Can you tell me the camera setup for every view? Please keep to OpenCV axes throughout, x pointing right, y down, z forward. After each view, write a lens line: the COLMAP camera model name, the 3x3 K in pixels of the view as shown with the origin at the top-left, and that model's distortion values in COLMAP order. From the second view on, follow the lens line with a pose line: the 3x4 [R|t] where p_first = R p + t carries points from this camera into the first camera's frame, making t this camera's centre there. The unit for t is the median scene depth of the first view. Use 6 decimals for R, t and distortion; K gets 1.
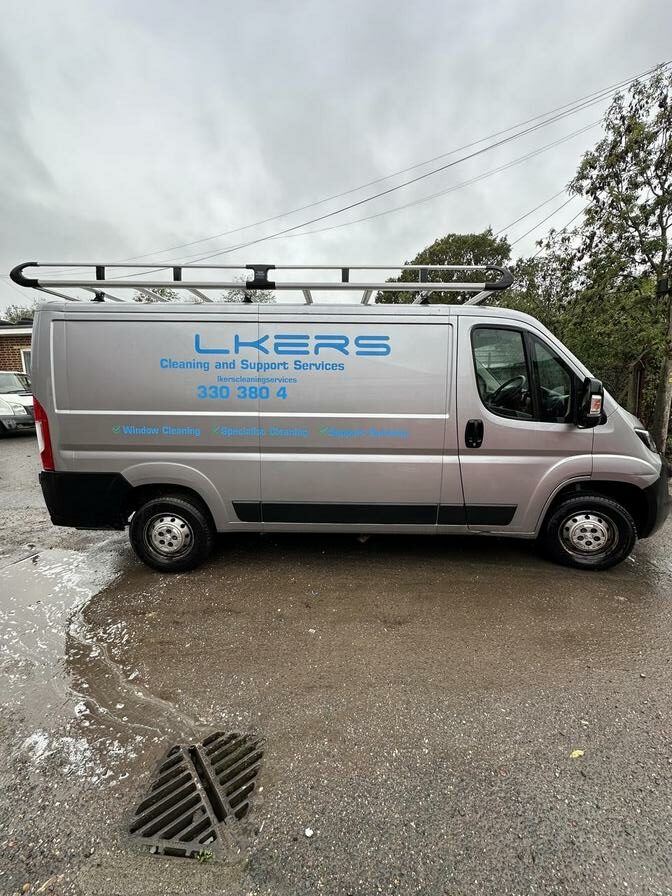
lens RADIAL K [[350.2, 0, 336.0], [0, 350.2, 448.0], [0, 0, 1]] dist [-0.015042, -0.000243]
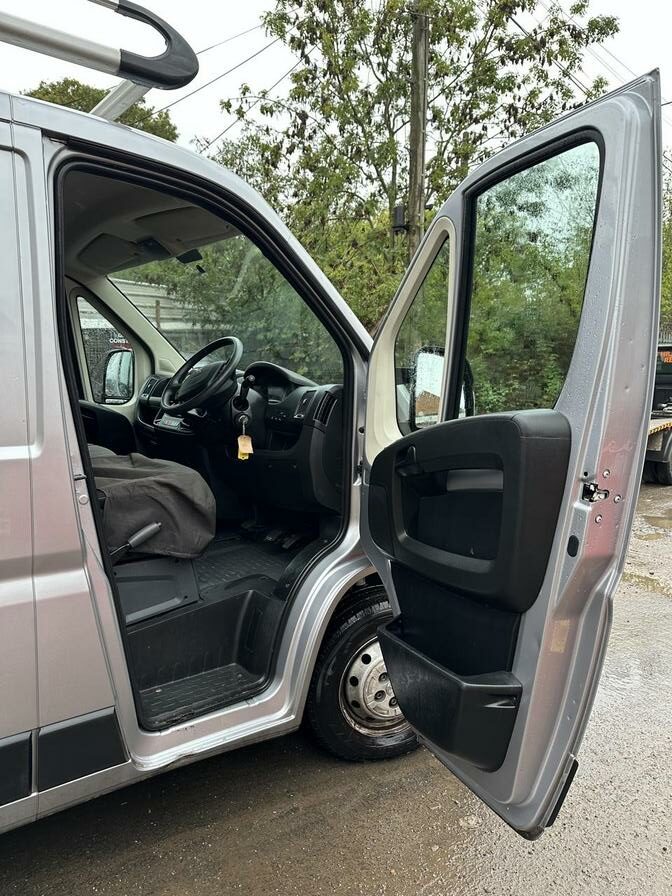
lens RADIAL K [[629.9, 0, 336.0], [0, 629.9, 448.0], [0, 0, 1]] dist [0.101536, -0.135818]
pose [[0.781472, -0.061163, 0.620935, 0.055564], [0.086967, 0.996147, -0.011330, -0.020440], [-0.617850, 0.062855, 0.783780, 0.124729]]
